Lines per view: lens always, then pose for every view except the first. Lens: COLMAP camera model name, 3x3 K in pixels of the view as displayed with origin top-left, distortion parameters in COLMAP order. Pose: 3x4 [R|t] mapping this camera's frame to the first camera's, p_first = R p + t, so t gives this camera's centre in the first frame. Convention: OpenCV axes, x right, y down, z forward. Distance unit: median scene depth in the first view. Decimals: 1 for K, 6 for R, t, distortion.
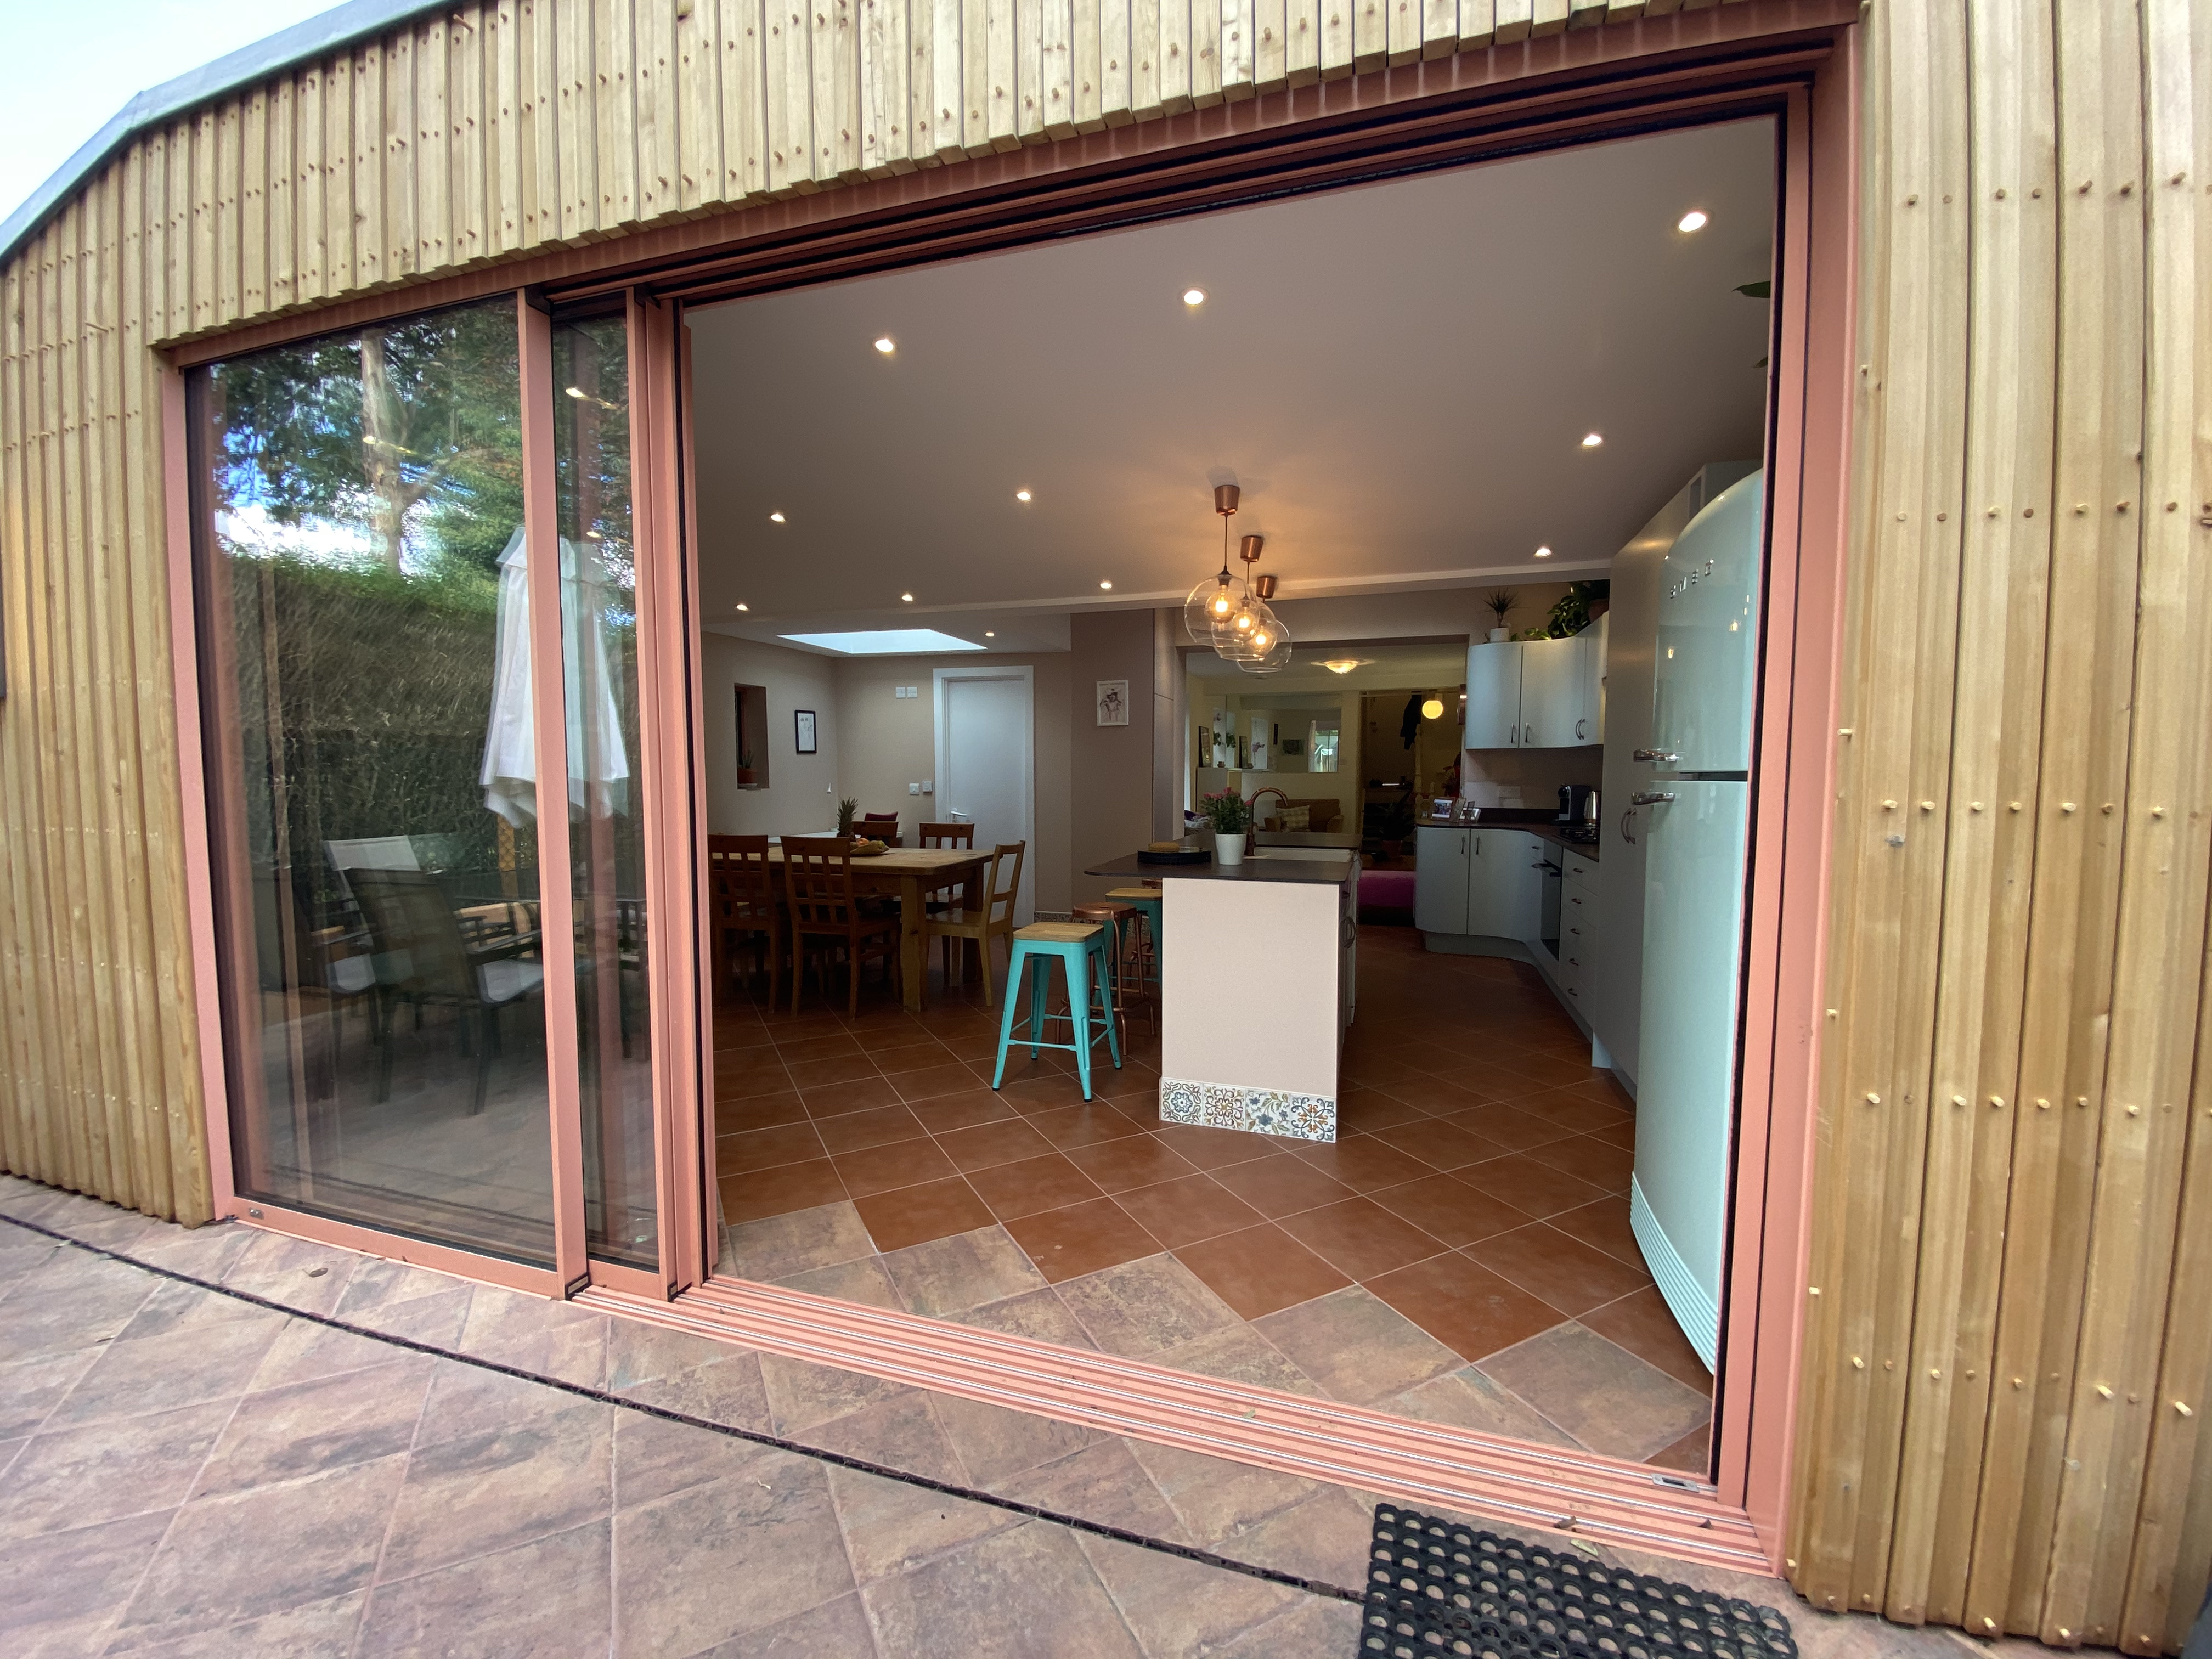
lens RADIAL K [[892.3, 0, 1106.0], [0, 892.3, 829.5], [0, 0, 1]] dist [0.038179, -0.026222]
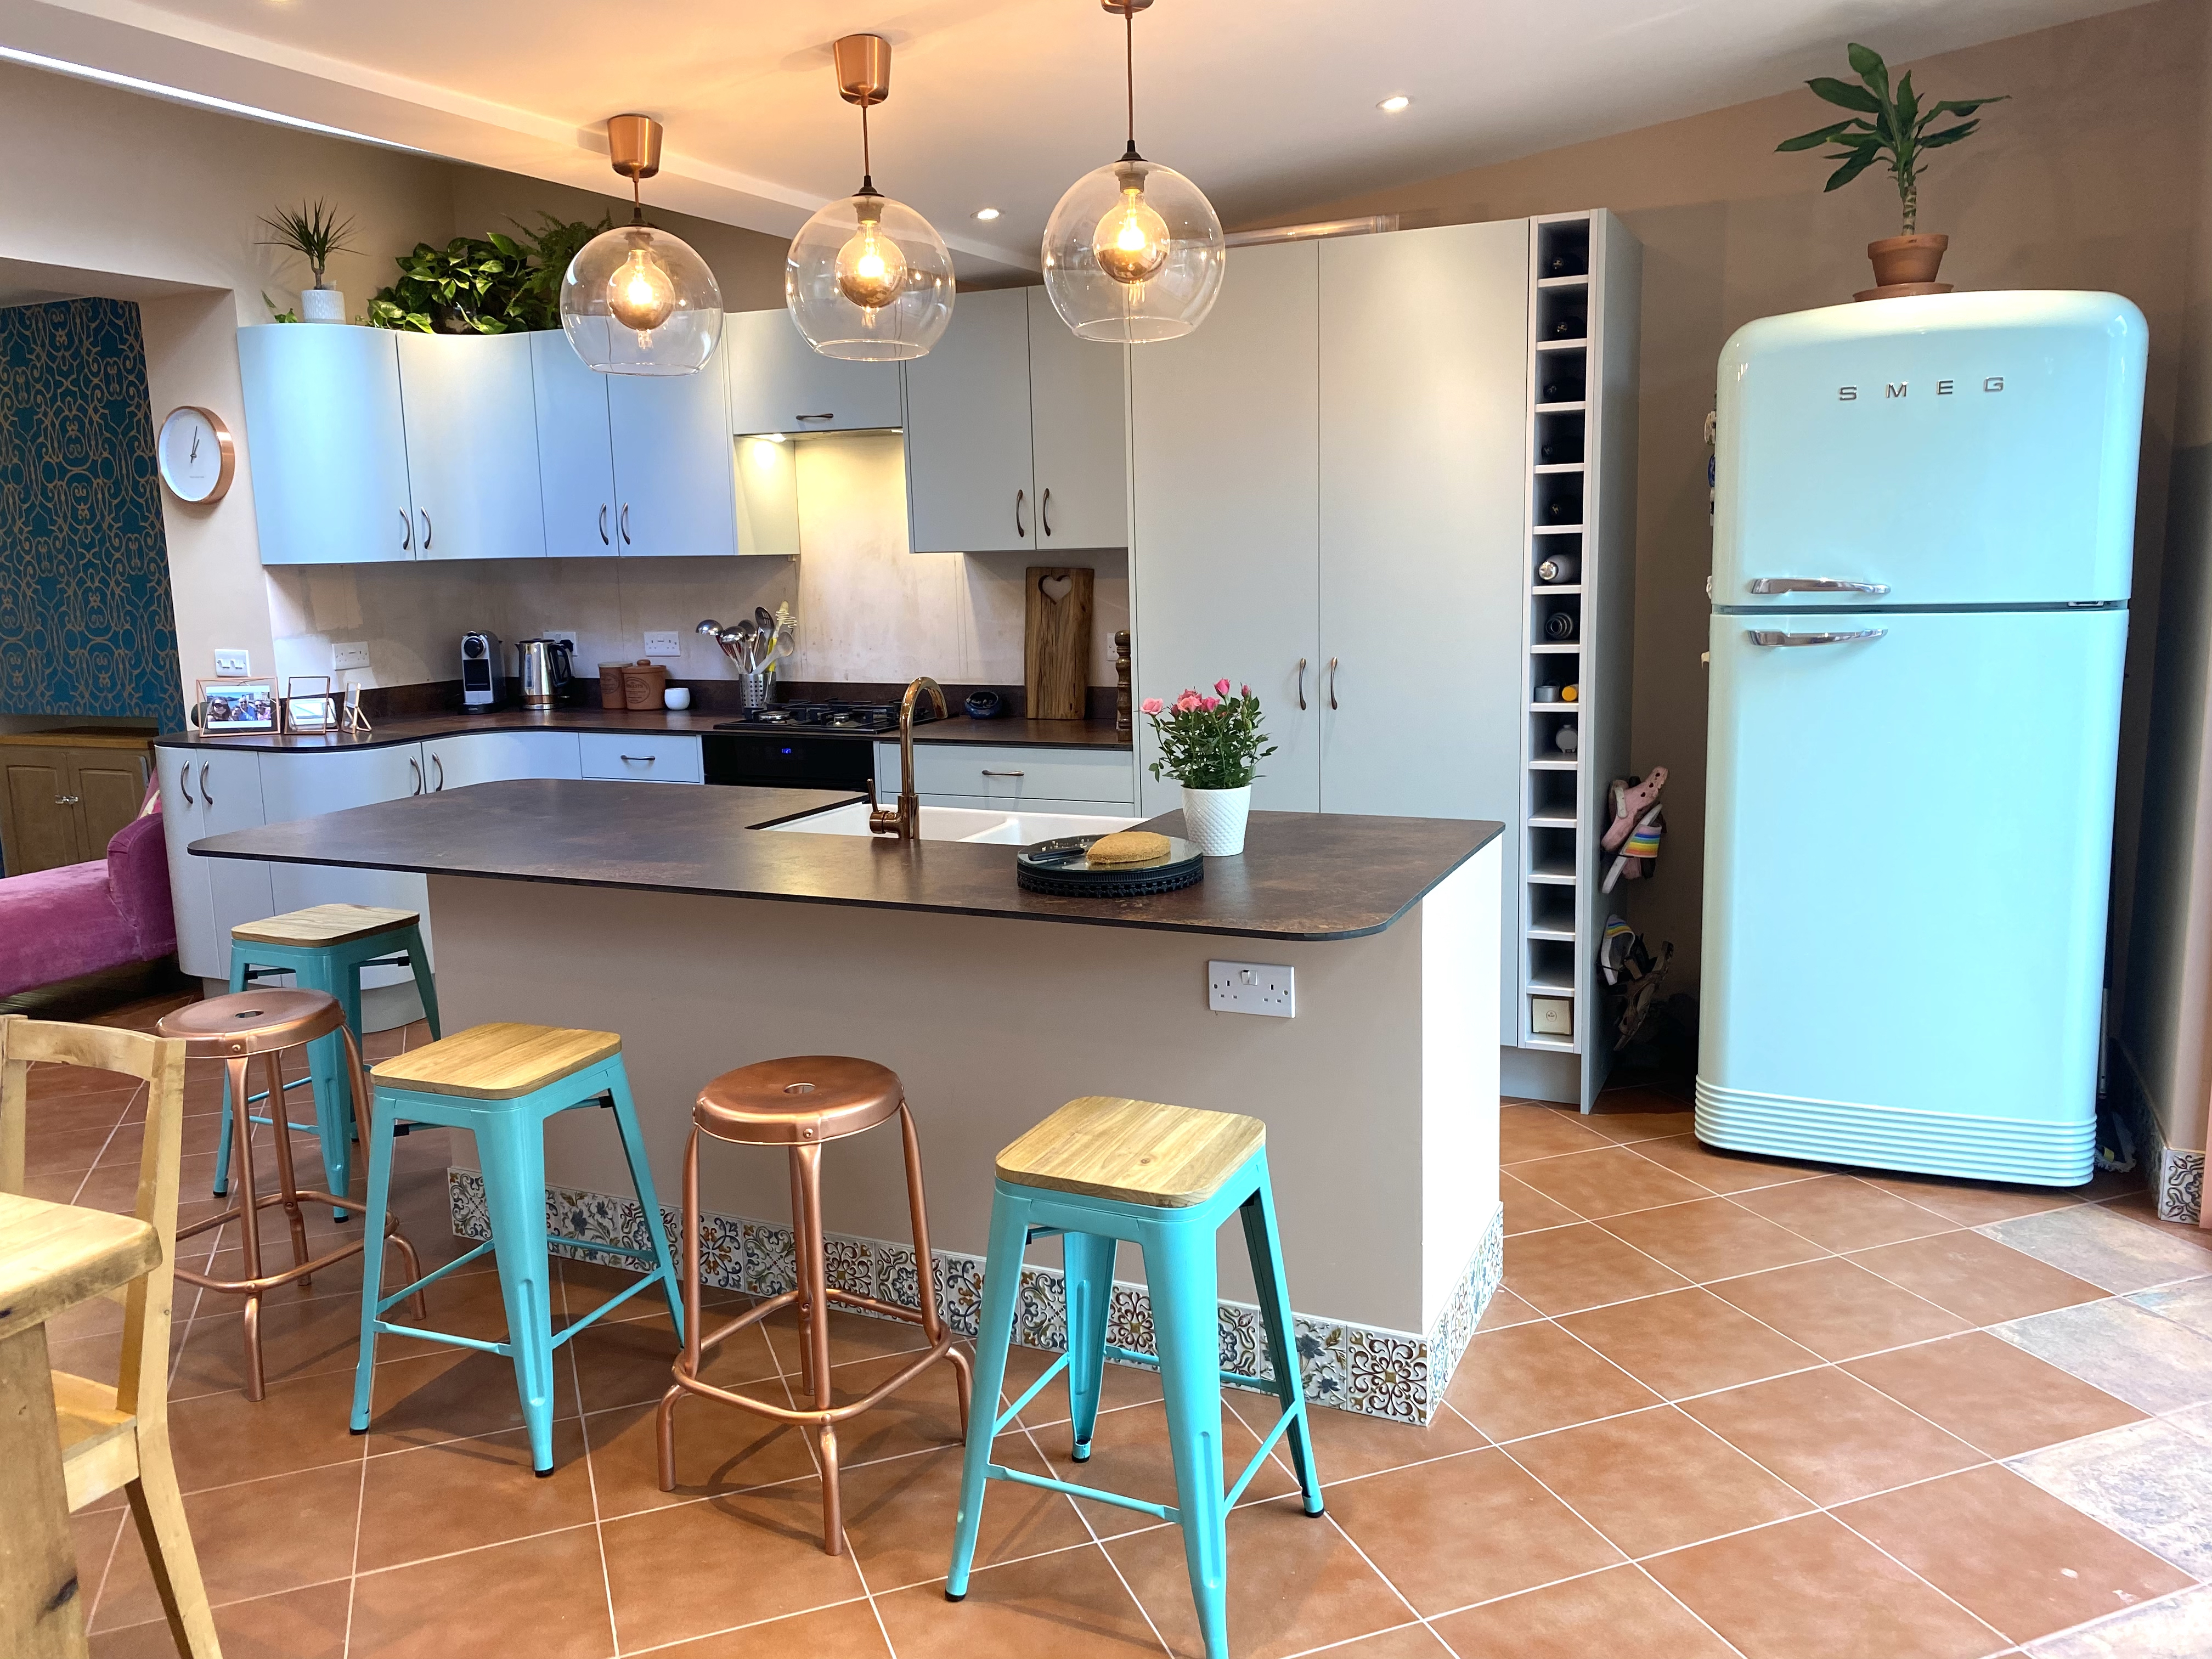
lens RADIAL K [[1703.6, 0, 1091.6], [0, 1703.6, 824.4], [0, 0, 1]] dist [0.015376, -0.005663]
pose [[0.121677, -0.169827, 0.977933, -0.783538], [0.090249, 0.983066, 0.159489, -0.130387], [-0.988458, 0.068852, 0.134943, 1.076755]]
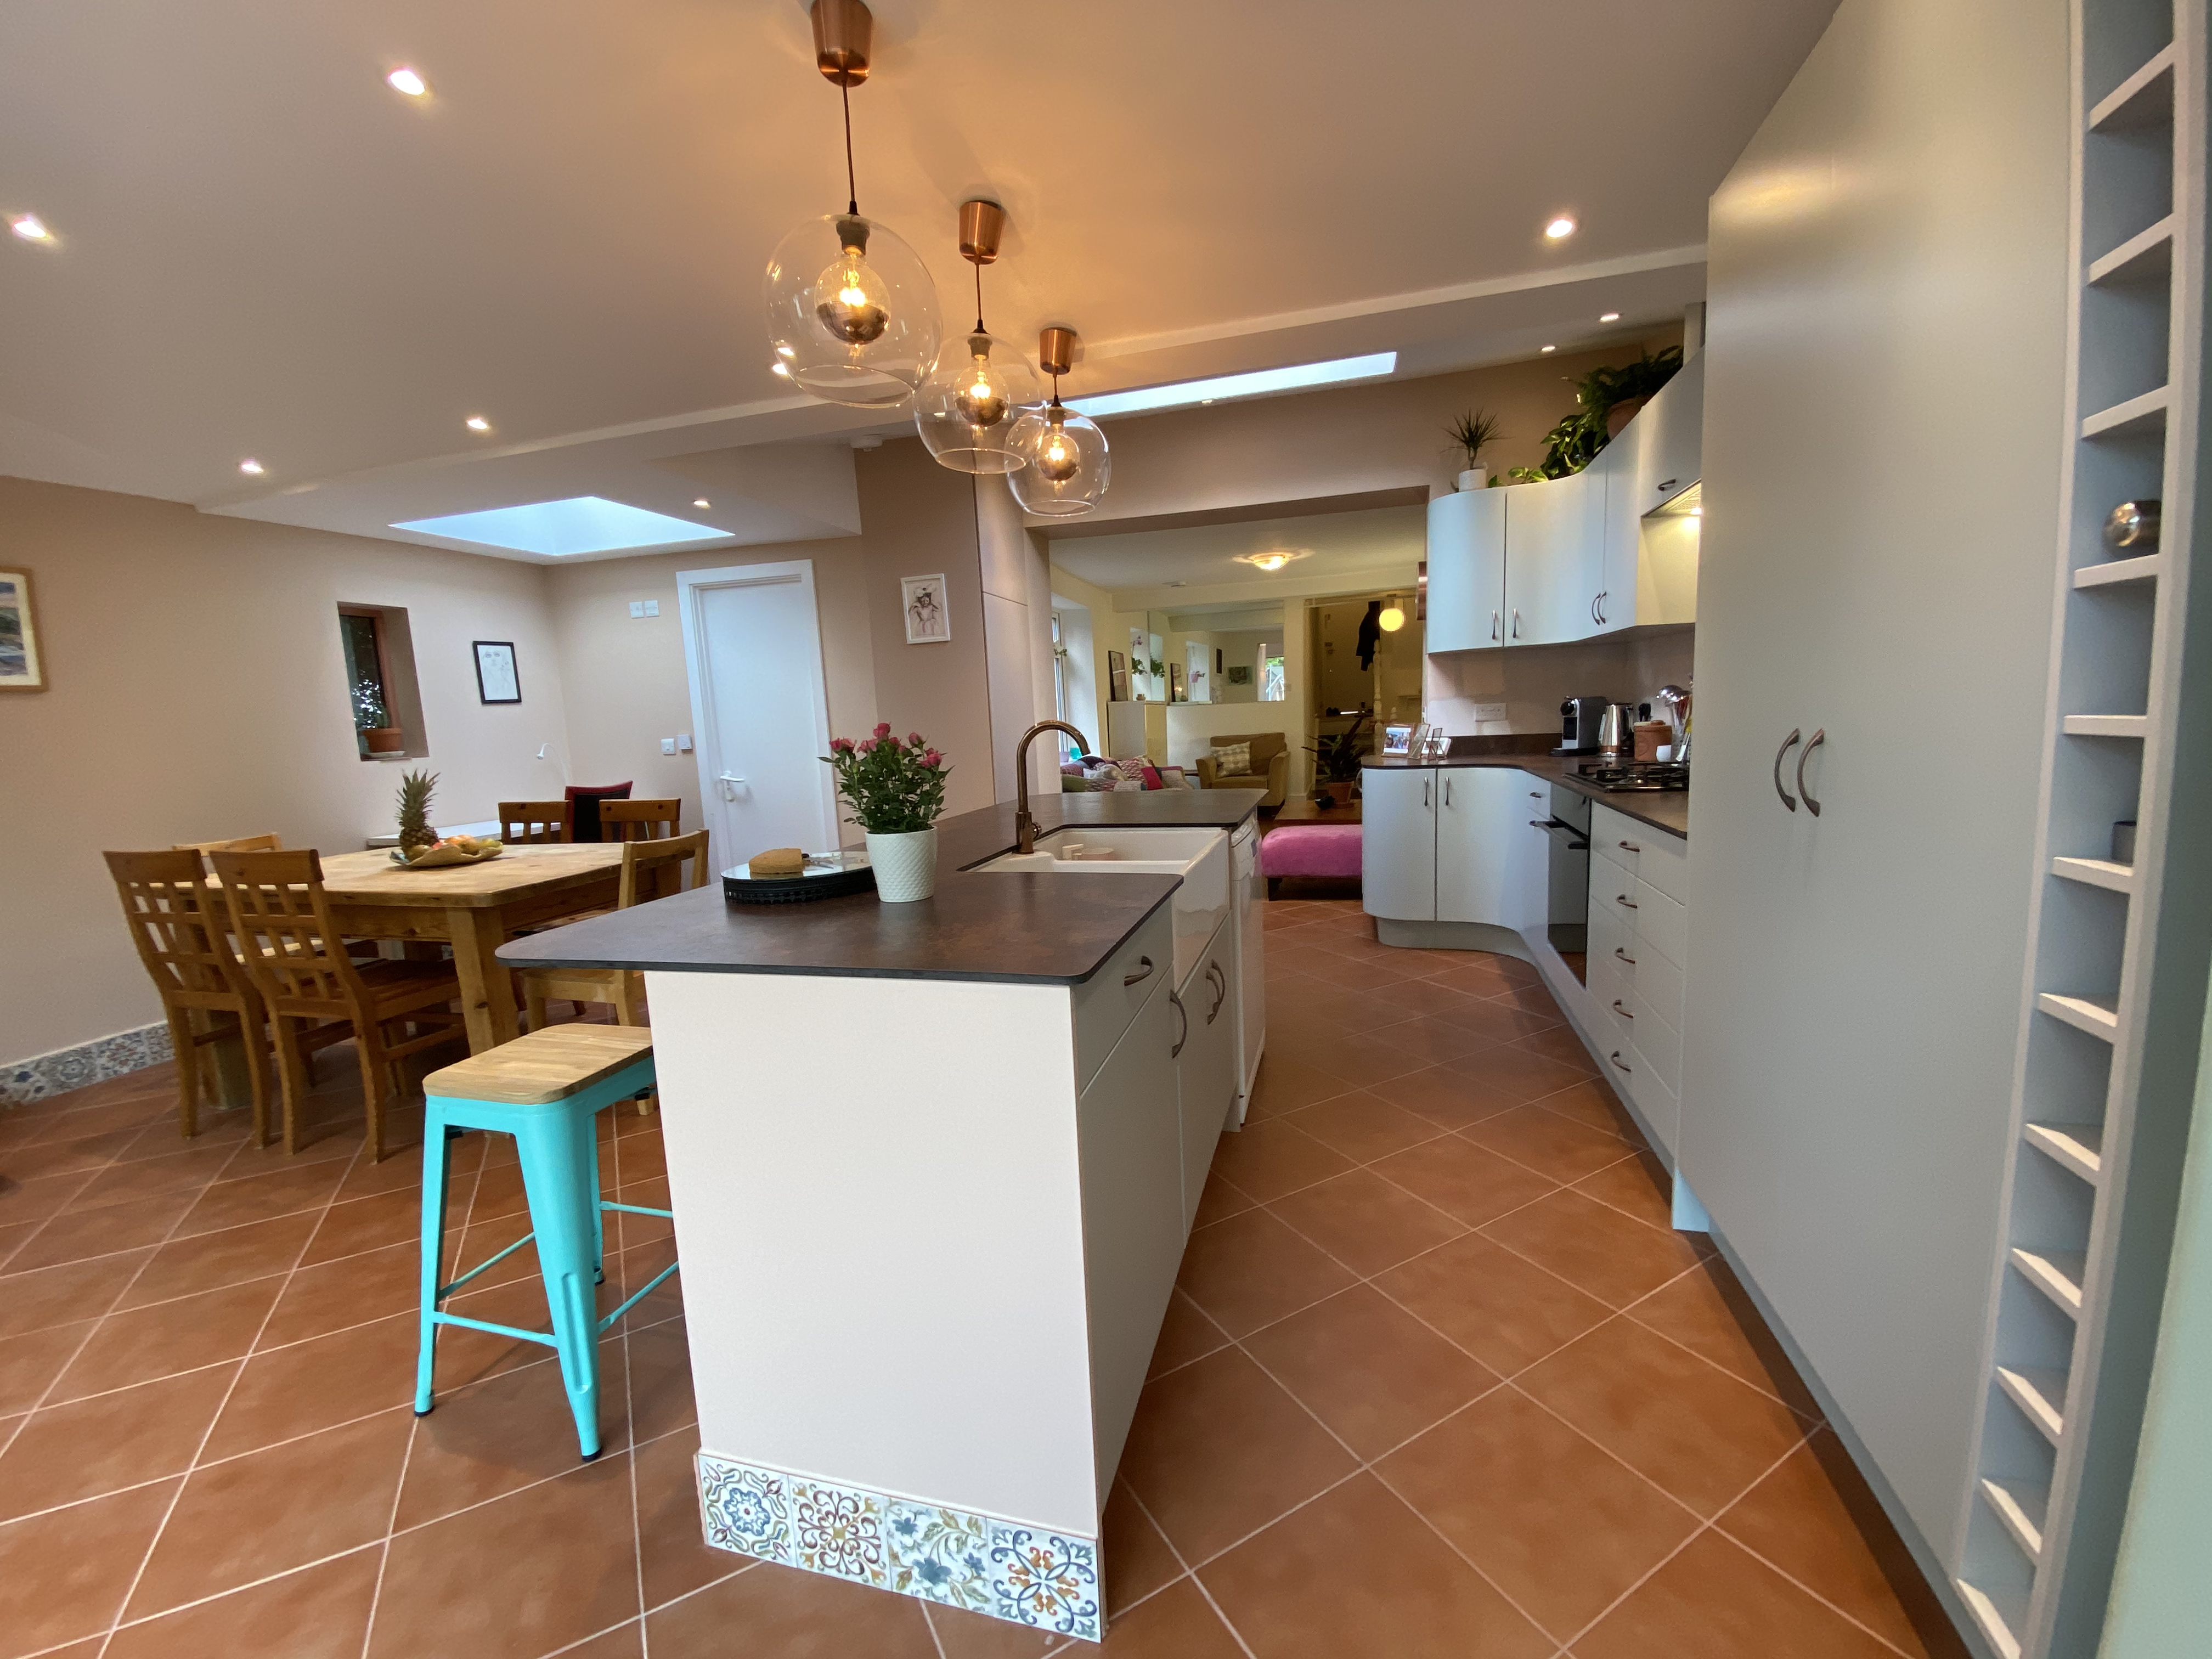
lens RADIAL K [[892.7, 0, 1110.5], [0, 892.7, 836.0], [0, 0, 1]] dist [0.030169, -0.026507]
pose [[0.998197, -0.051019, 0.031606, 0.260818], [0.048625, 0.996192, 0.072365, -0.021433], [-0.035177, -0.070698, 0.996877, 0.632305]]
